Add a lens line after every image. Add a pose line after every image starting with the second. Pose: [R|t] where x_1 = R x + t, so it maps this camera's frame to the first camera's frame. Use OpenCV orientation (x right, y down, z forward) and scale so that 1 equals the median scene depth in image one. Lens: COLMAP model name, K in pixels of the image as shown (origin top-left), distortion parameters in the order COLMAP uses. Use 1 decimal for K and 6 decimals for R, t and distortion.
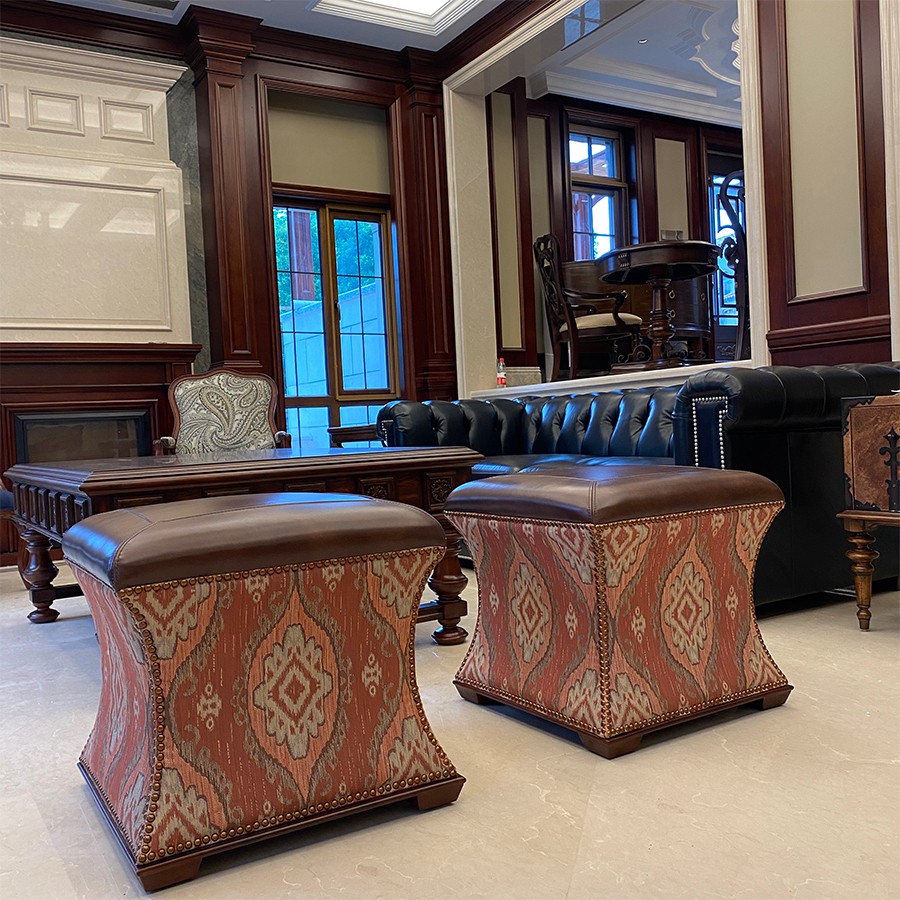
lens RADIAL K [[919.9, 0, 448.6], [0, 919.9, 454.5], [0, 0, 1]] dist [0.033130, 0.000000]
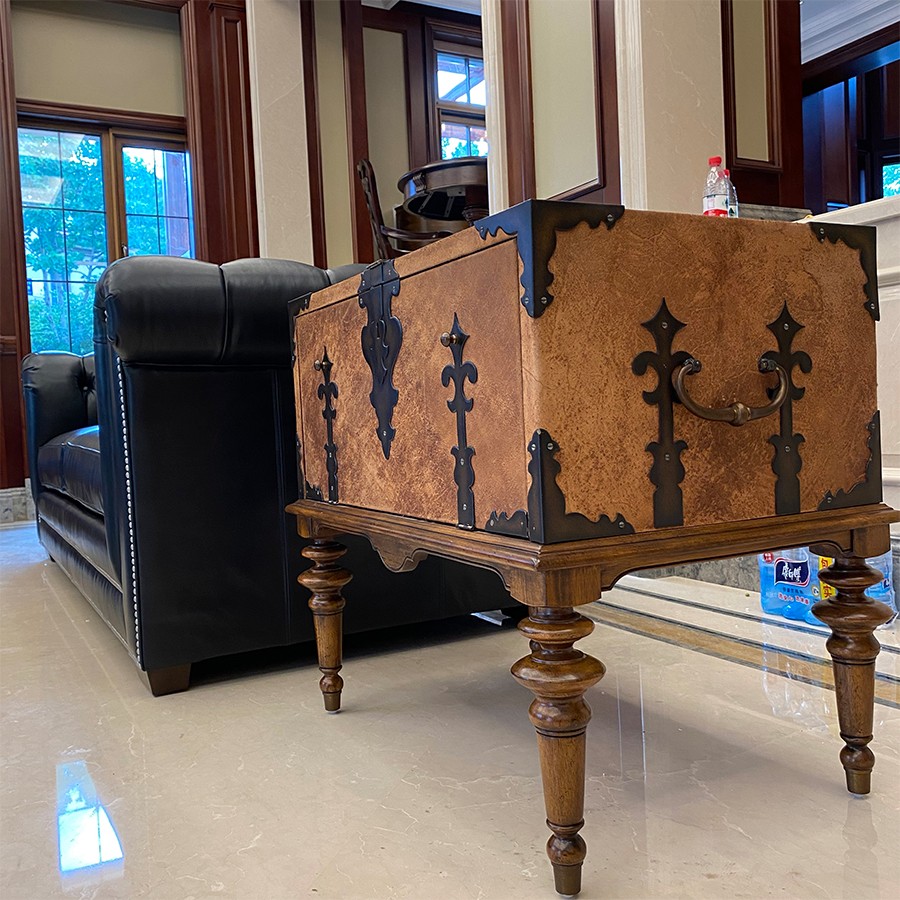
lens RADIAL K [[919.9, 0, 449.2], [0, 919.9, 445.9], [0, 0, 1]] dist [0.033130, 0.000000]
pose [[0.998605, 0.005826, -0.052476, 0.226325], [-0.005502, 0.999965, 0.006319, 0.009457], [0.052511, -0.006021, 0.998602, 0.181273]]
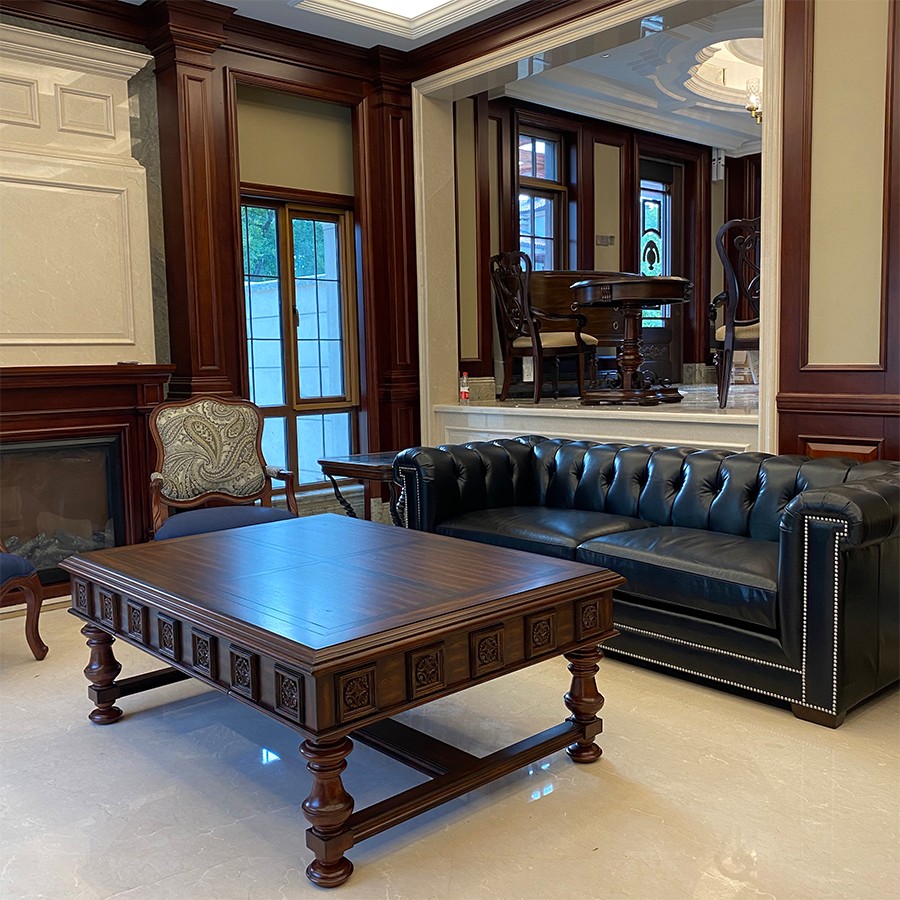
lens RADIAL K [[919.9, 0, 449.5], [0, 919.9, 449.8], [0, 0, 1]] dist [0.033130, 0.000000]
pose [[0.982529, 0.009125, 0.185885, -0.146352], [-0.021513, 0.997671, 0.064735, -0.086559], [-0.184861, -0.067603, 0.980437, 0.021047]]
